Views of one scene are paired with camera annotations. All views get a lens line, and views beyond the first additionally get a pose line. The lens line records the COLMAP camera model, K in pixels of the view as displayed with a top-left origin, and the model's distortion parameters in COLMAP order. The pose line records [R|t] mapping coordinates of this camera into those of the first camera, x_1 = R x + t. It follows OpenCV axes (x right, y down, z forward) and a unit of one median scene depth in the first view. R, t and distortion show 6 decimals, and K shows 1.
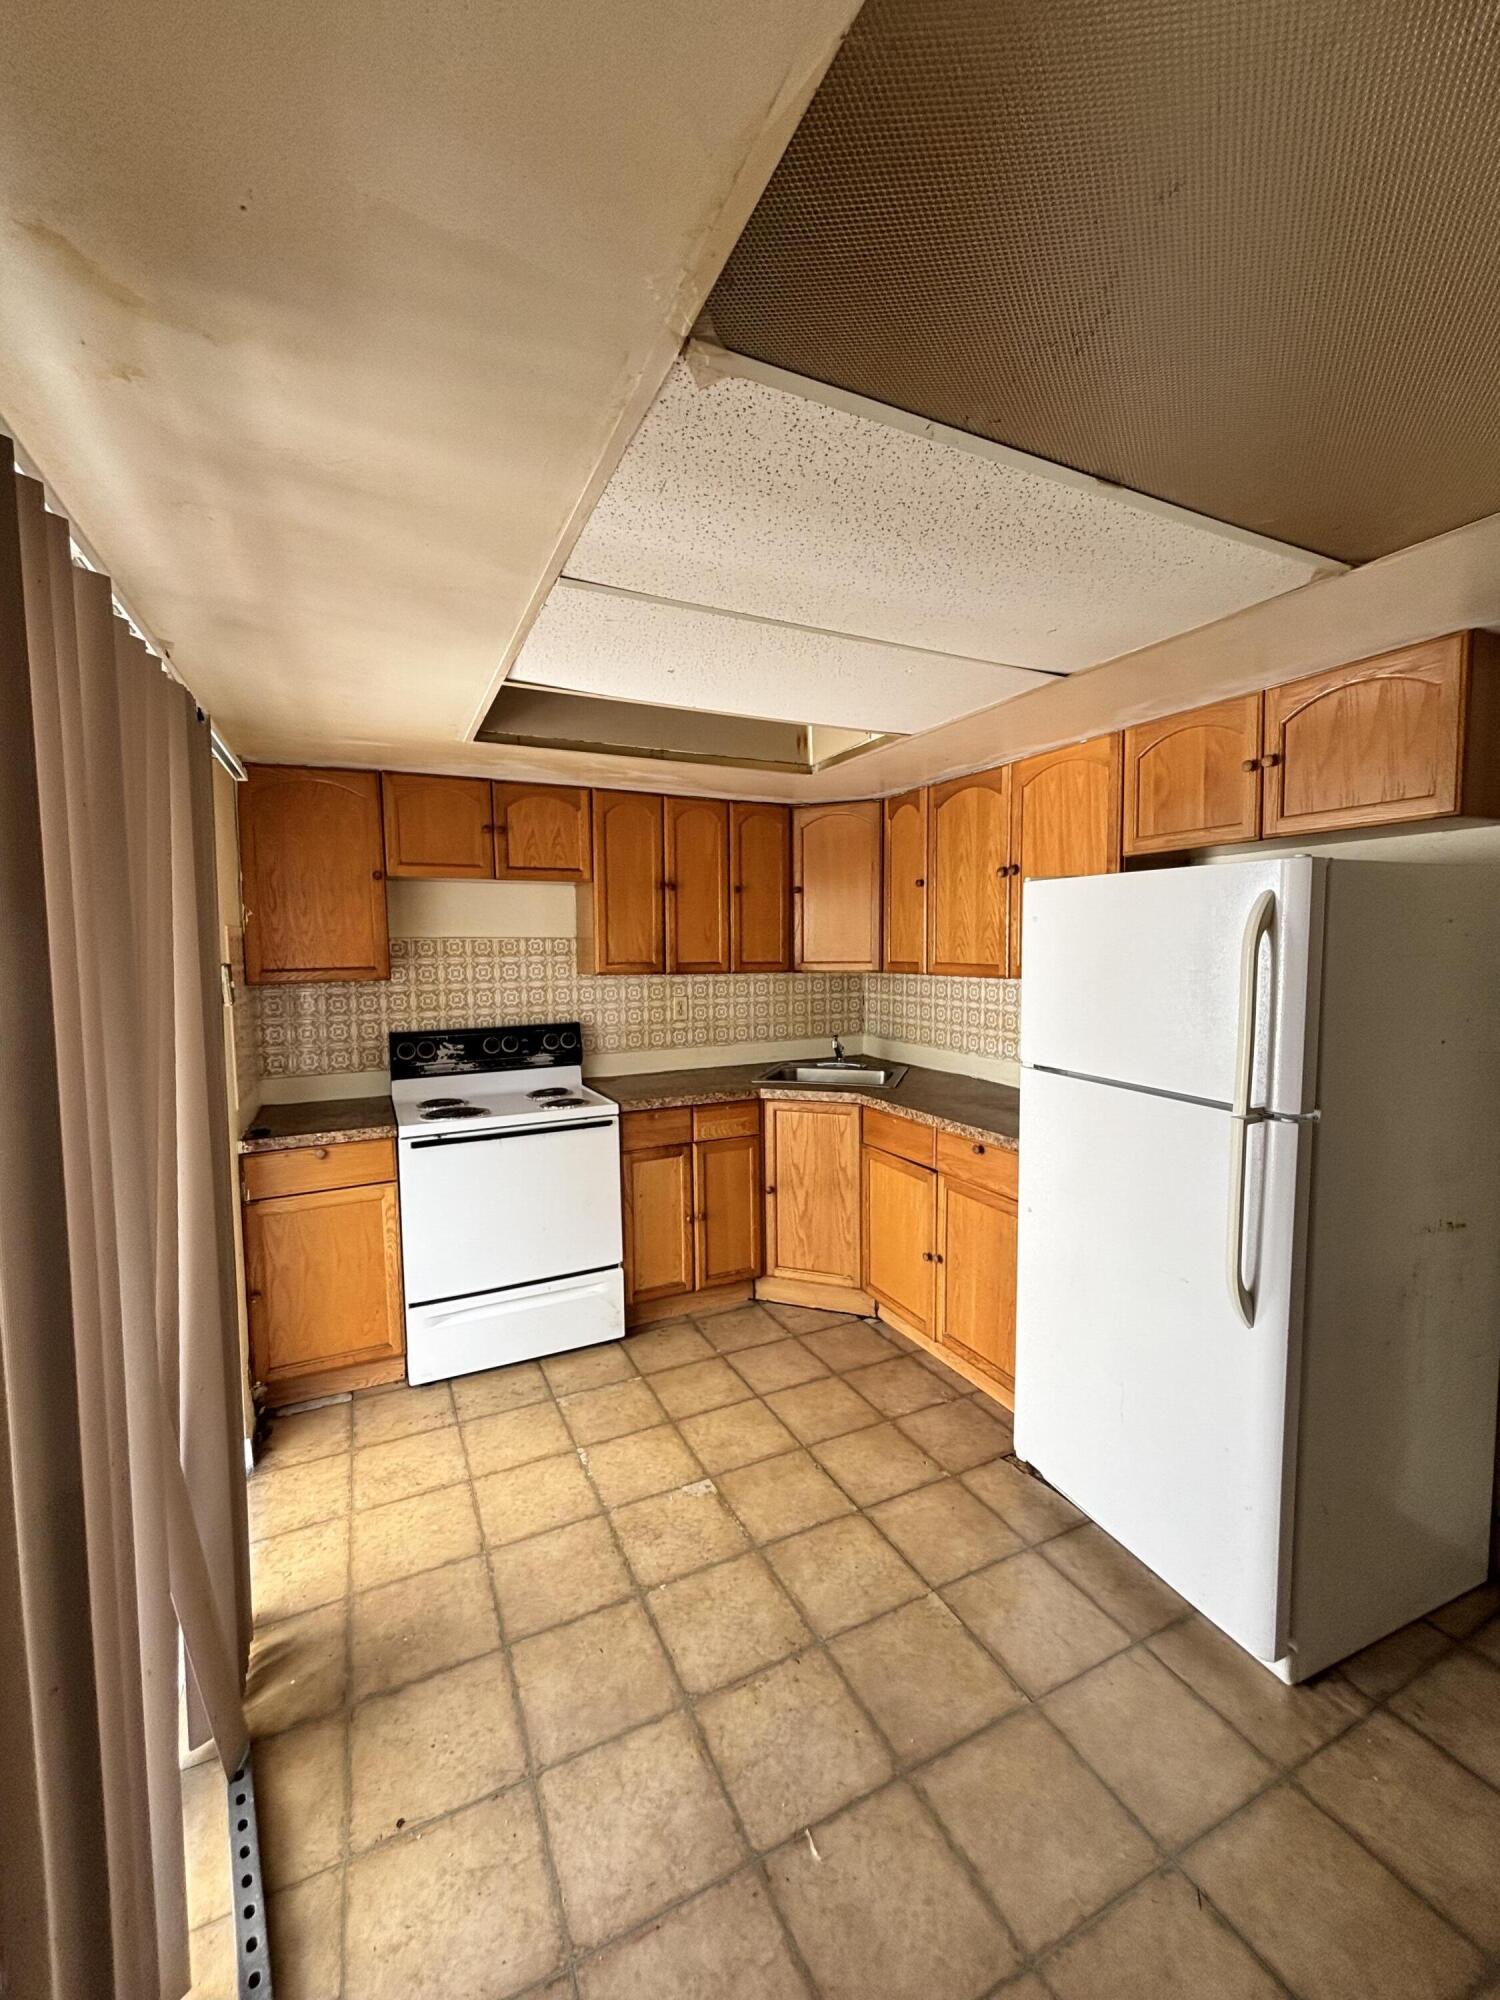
lens RADIAL K [[809.2, 0, 750.0], [0, 809.2, 1000.0], [0, 0, 1]] dist [0.000821, -0.000745]
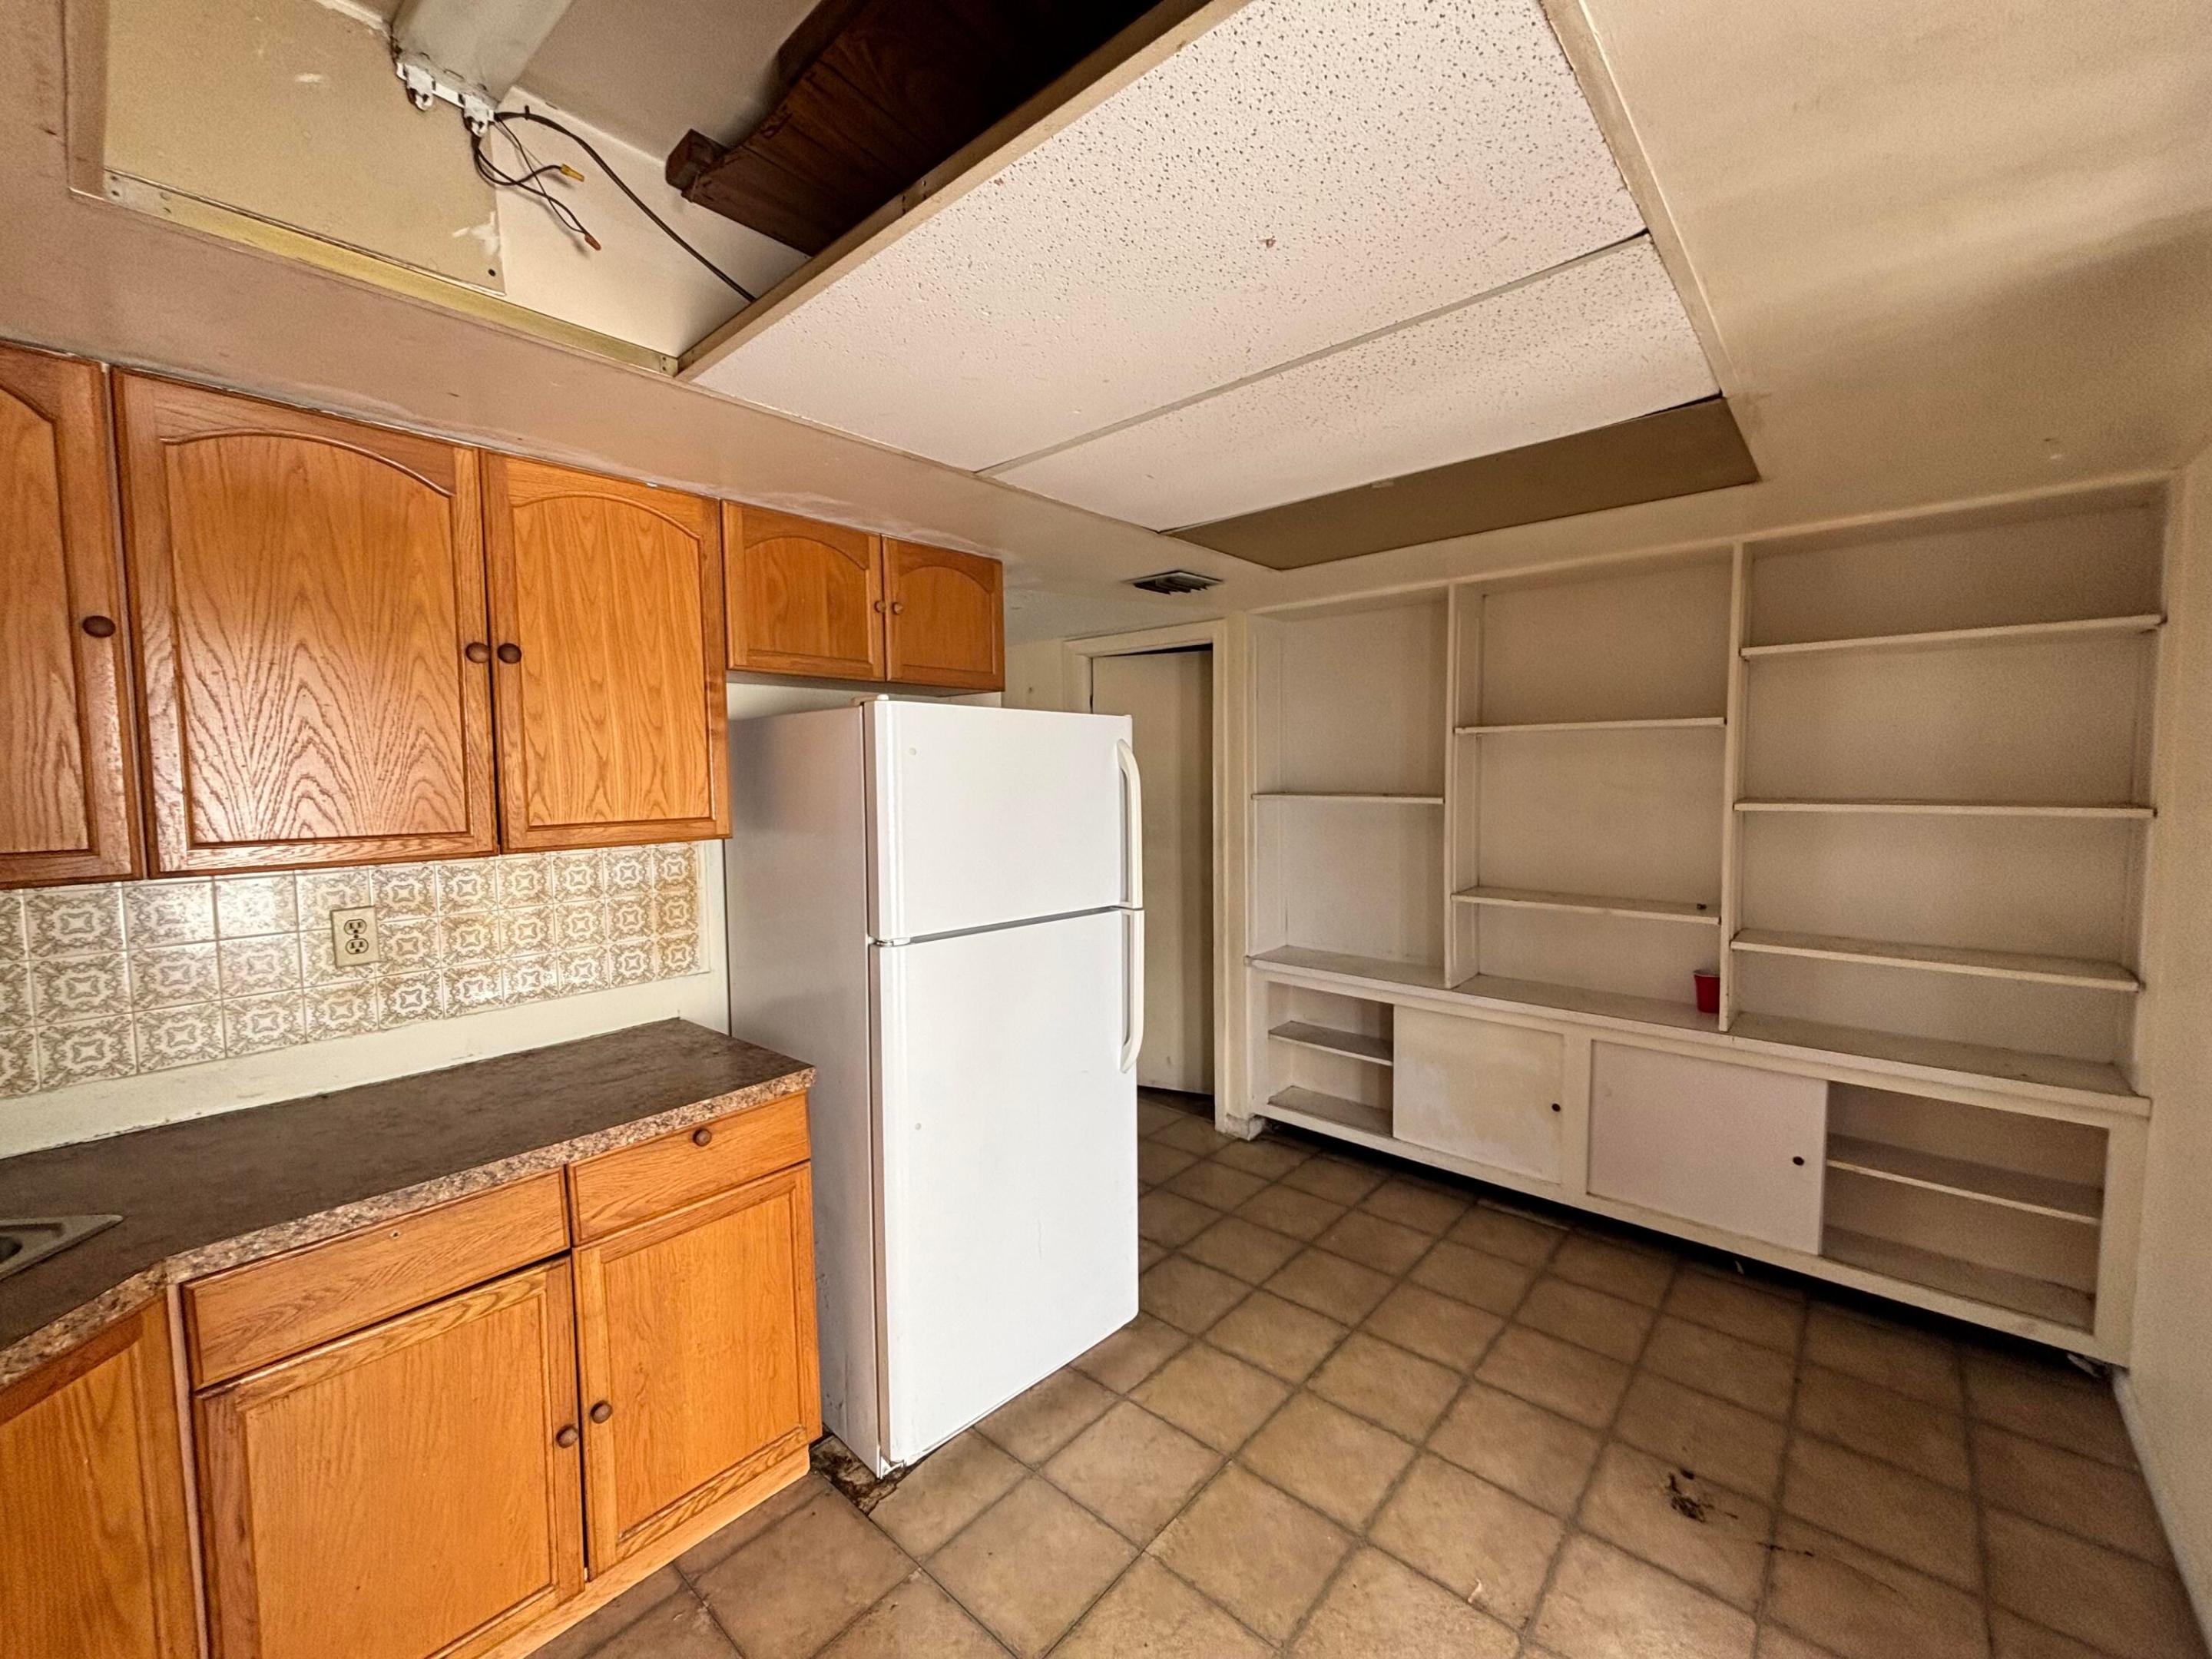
lens RADIAL K [[895.0, 0, 1102.1], [0, 895.0, 830.8], [0, 0, 1]] dist [0.000821, -0.000745]
pose [[-0.394827, -0.044035, 0.917700, -0.547220], [0.084203, 0.992913, 0.083871, -0.085902], [-0.914889, 0.110388, -0.388321, 1.258474]]
